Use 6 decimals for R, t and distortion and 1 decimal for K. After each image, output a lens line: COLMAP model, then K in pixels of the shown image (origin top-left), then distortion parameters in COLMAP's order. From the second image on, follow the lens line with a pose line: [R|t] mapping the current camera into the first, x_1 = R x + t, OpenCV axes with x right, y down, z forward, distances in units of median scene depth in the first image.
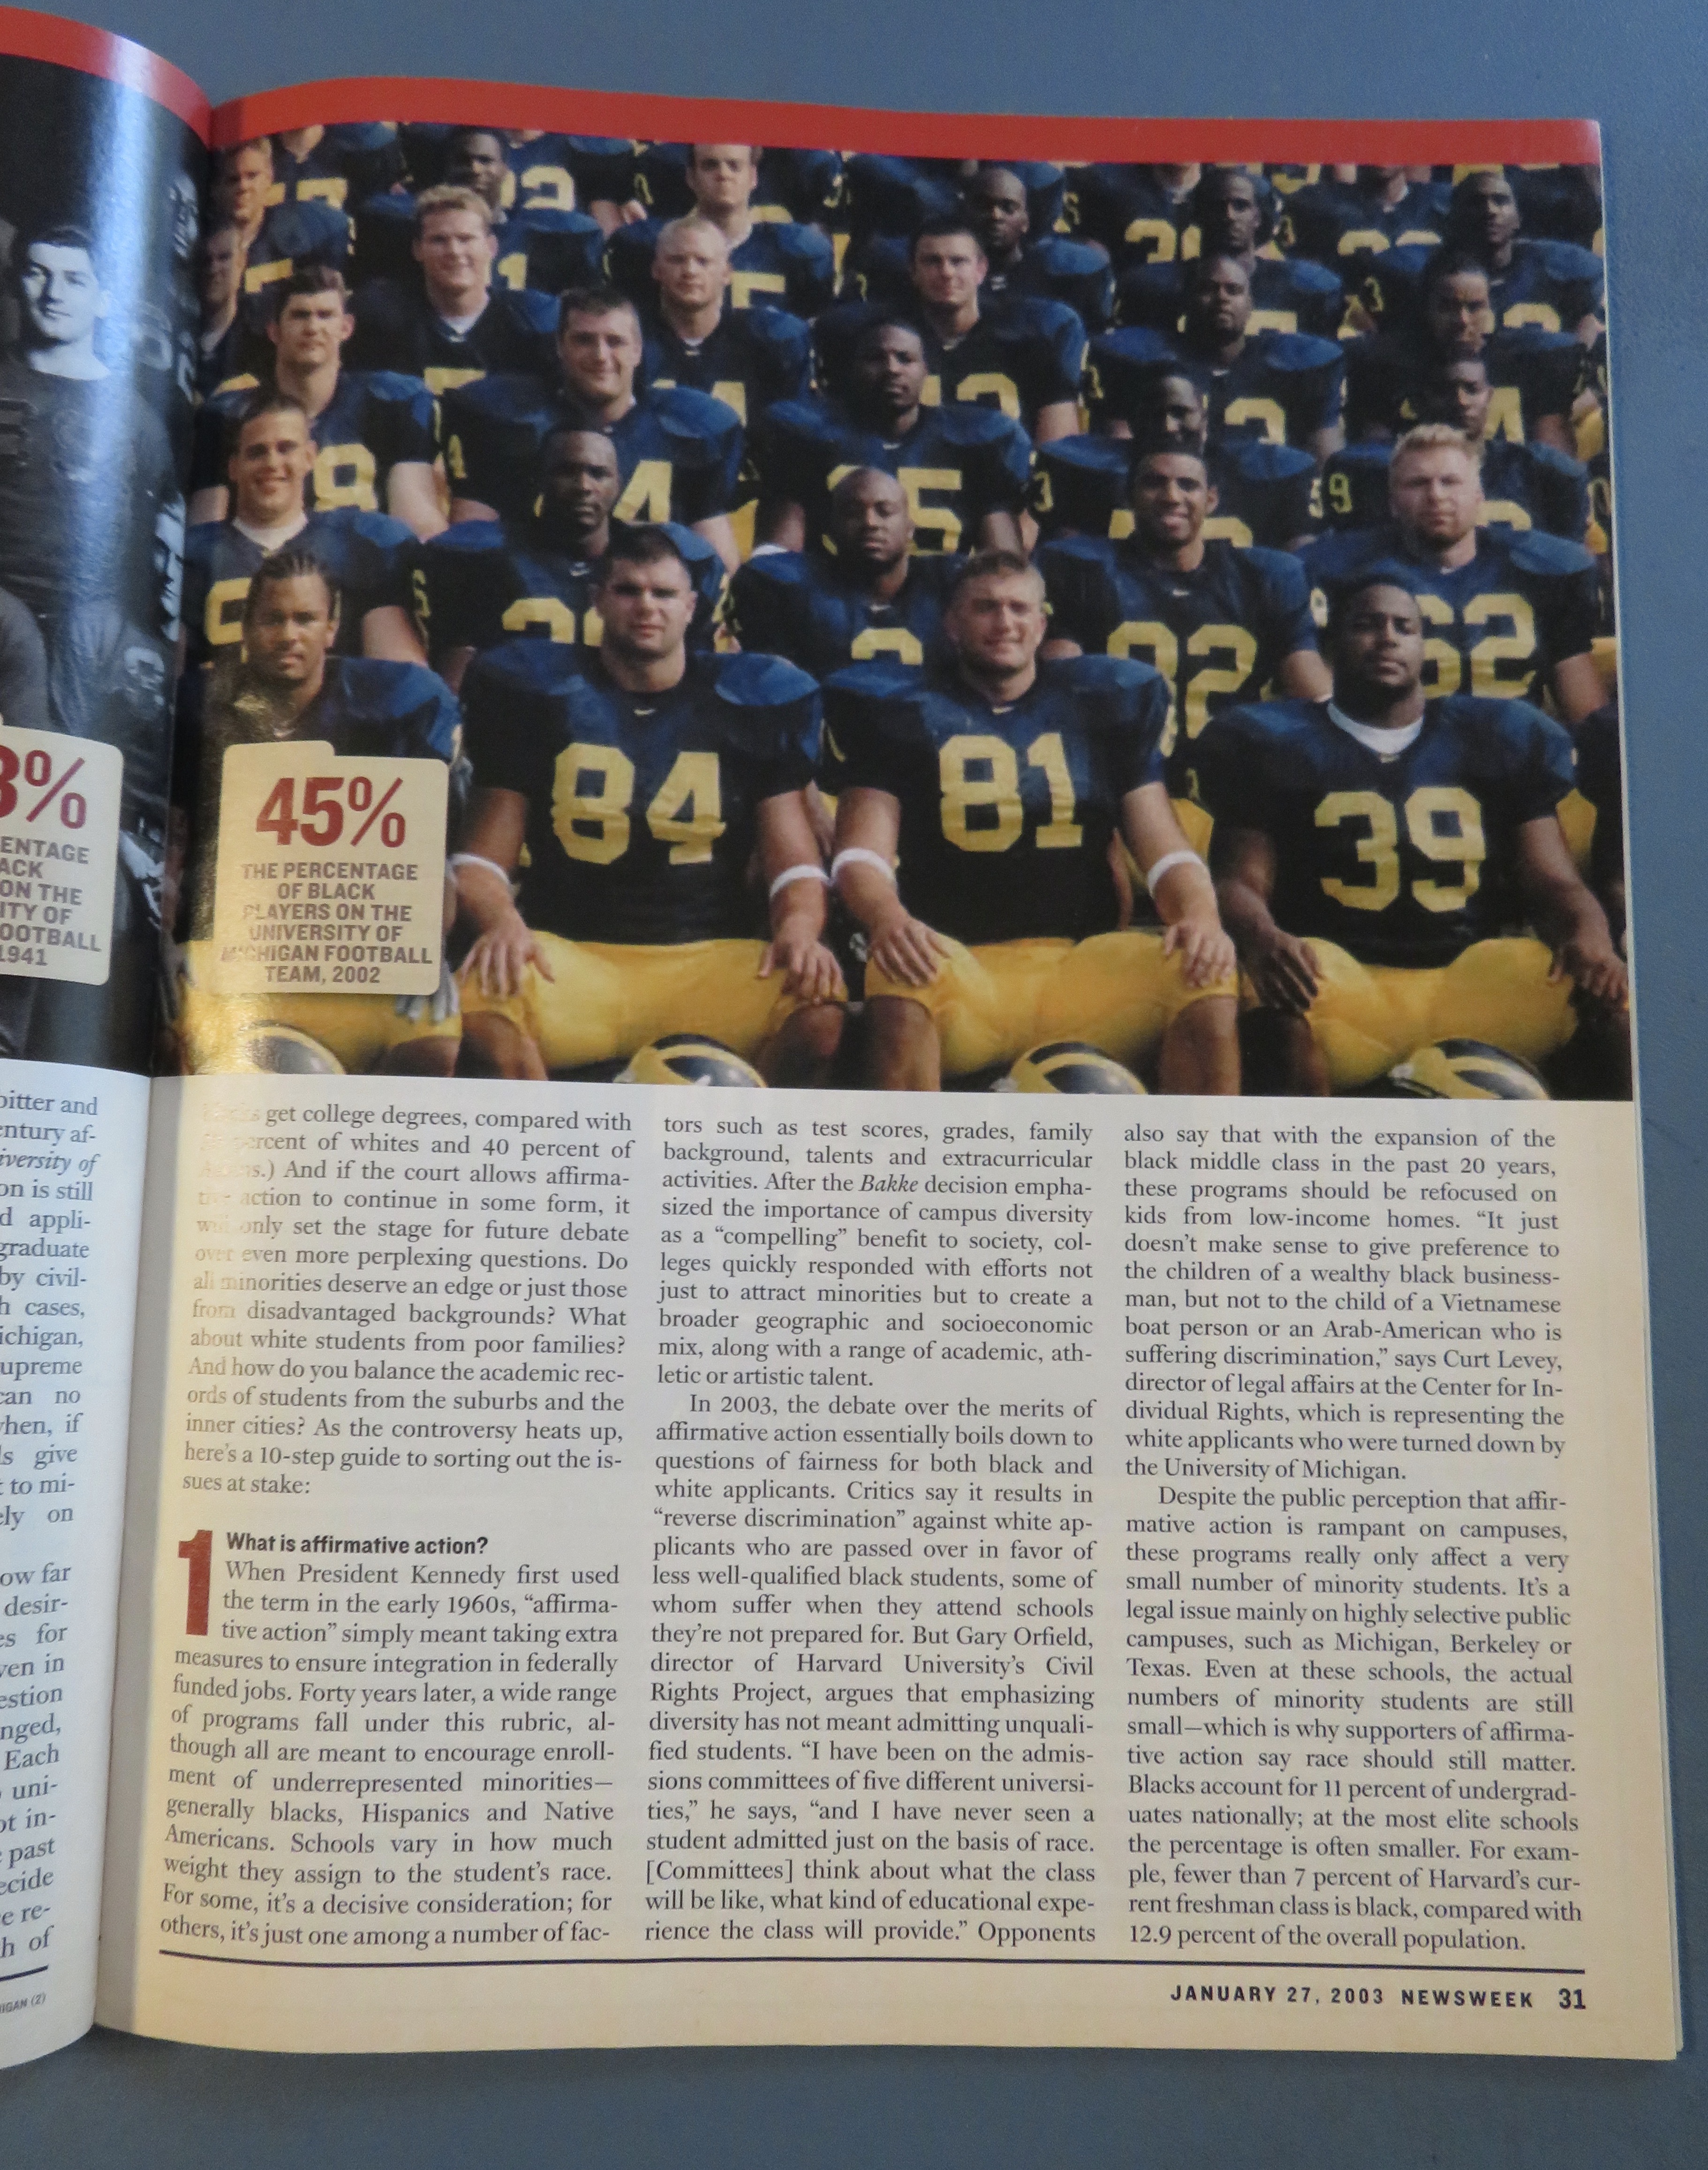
lens RADIAL K [[878.1, 0, 853.6], [0, 878.1, 1086.5], [0, 0, 1]] dist [-0.000141, 0.000100]
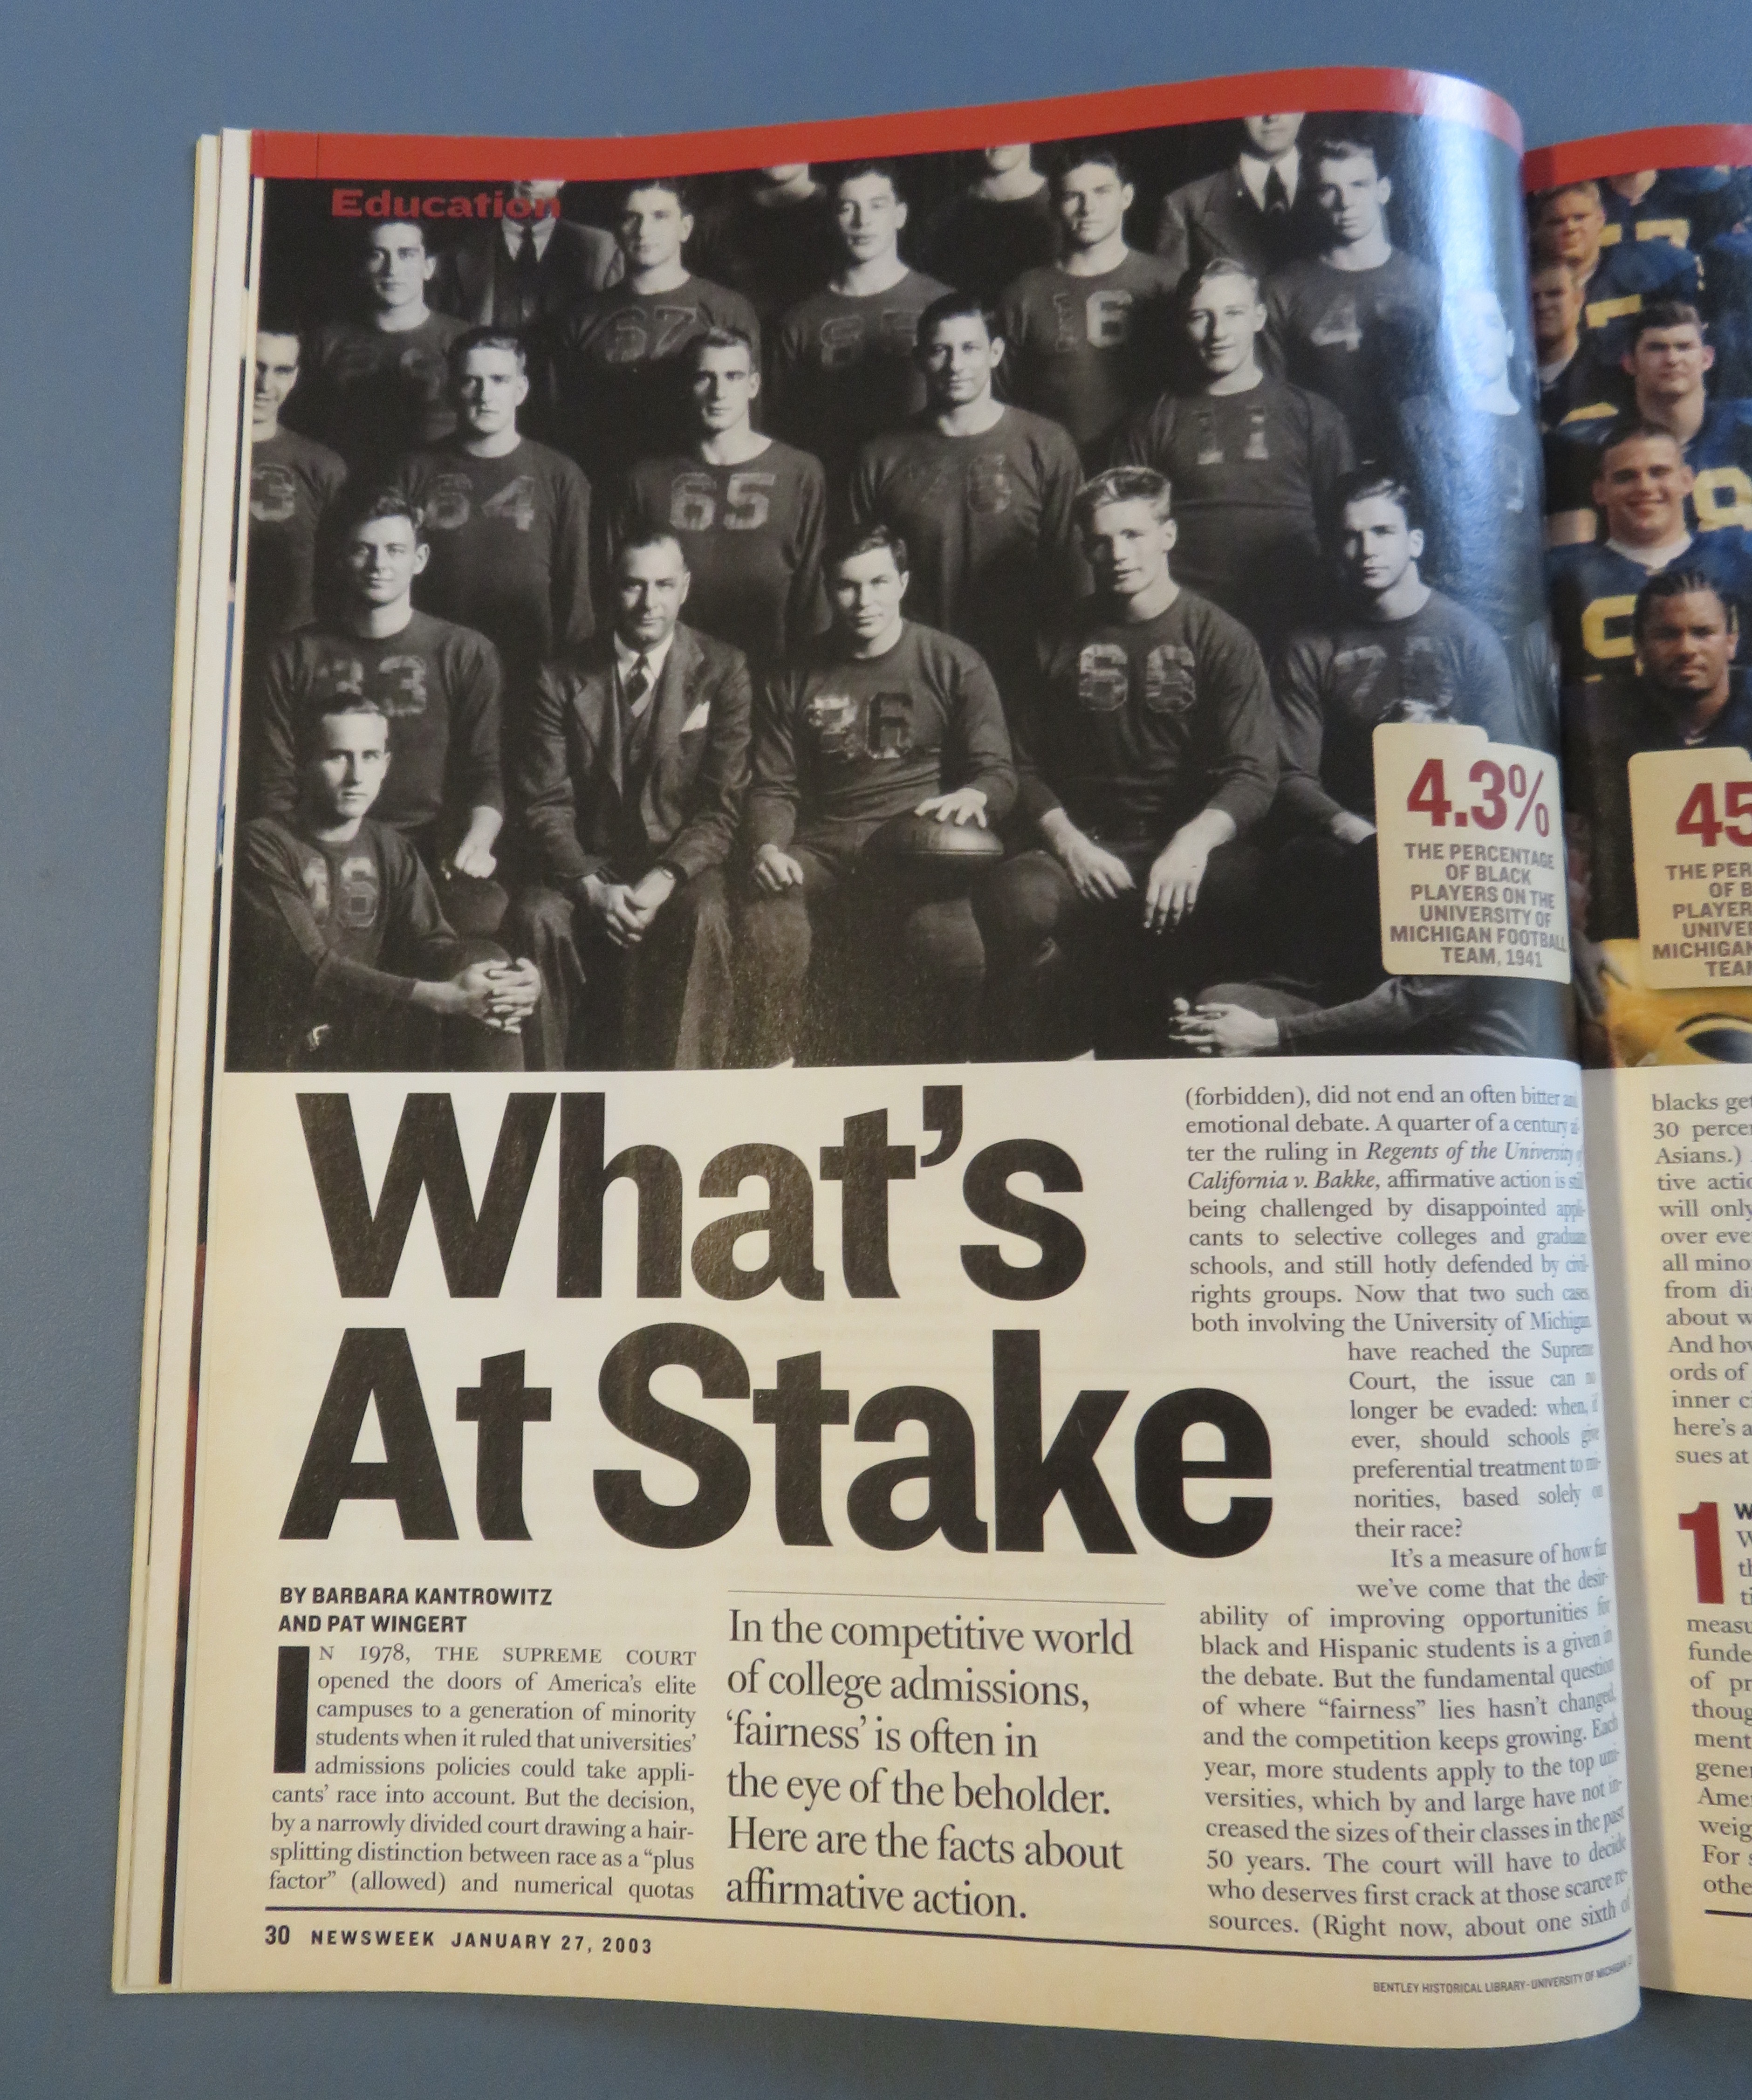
lens RADIAL K [[928.7, 0, 876.3], [0, 928.7, 1050.2], [0, 0, 1]] dist [0.002898, -0.001015]
pose [[0.999587, -0.028230, 0.005422, -1.620802], [0.028319, 0.999453, -0.017101, -0.039162], [-0.004936, 0.017248, 0.999839, -0.104749]]
